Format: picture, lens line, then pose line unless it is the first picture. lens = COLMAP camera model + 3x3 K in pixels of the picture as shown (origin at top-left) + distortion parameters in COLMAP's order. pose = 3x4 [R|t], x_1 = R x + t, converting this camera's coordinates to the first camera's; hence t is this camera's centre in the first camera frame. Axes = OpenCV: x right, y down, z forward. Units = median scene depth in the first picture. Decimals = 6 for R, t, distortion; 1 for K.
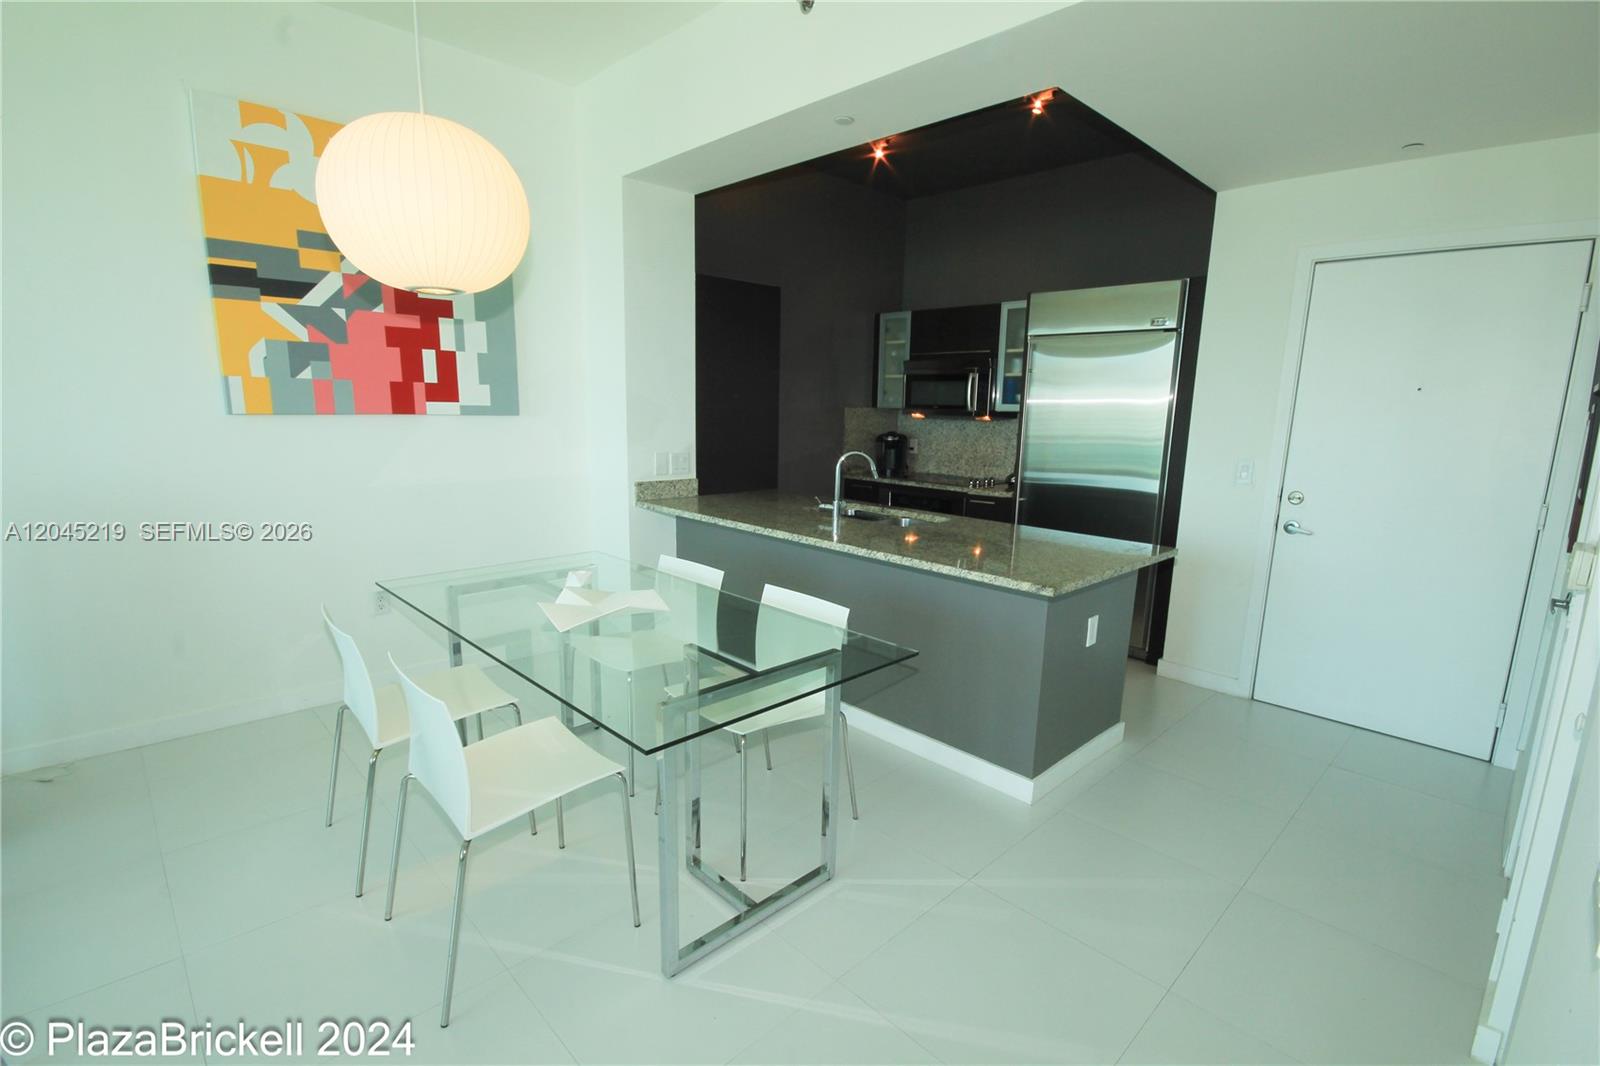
lens RADIAL K [[743.3, 0, 799.5], [0, 743.3, 536.2], [0, 0, 1]] dist [0.005568, 0.000095]
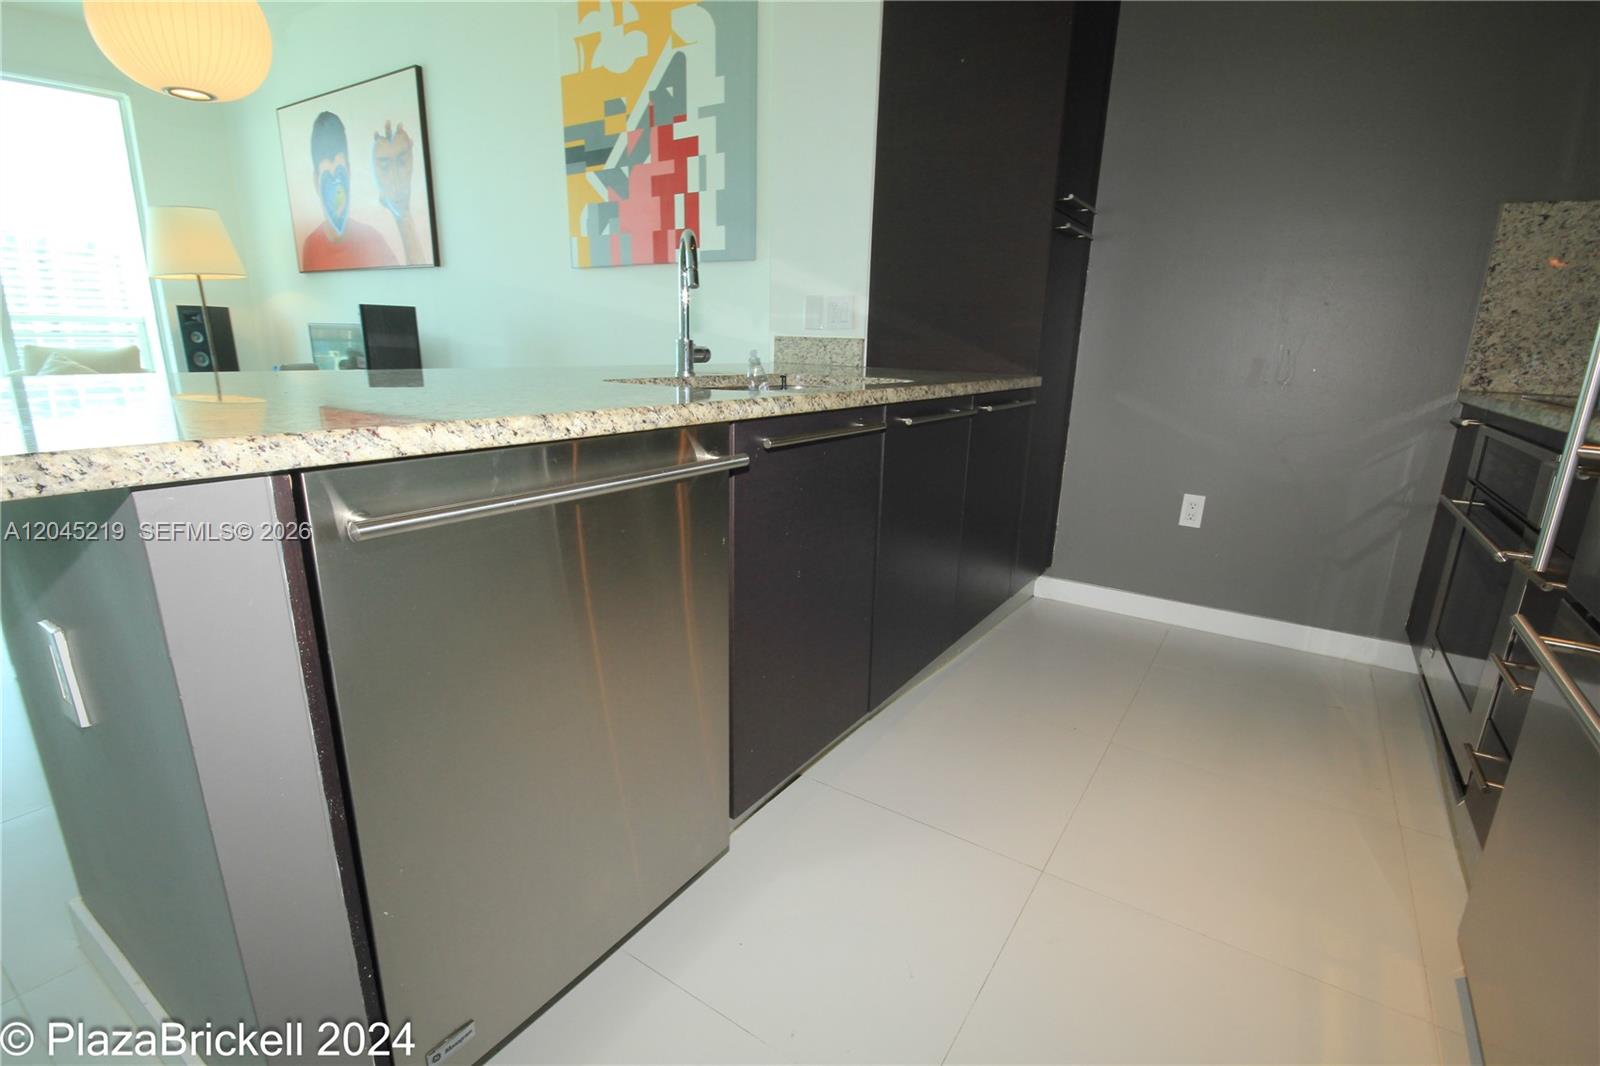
lens RADIAL K [[743.3, 0, 800.9], [0, 743.3, 542.2], [0, 0, 1]] dist [0.005568, 0.000095]
pose [[0.222713, 0.241280, -0.944554, 0.622127], [-0.192393, 0.960712, 0.200043, -0.033004], [0.955711, 0.137173, 0.260384, 0.995946]]
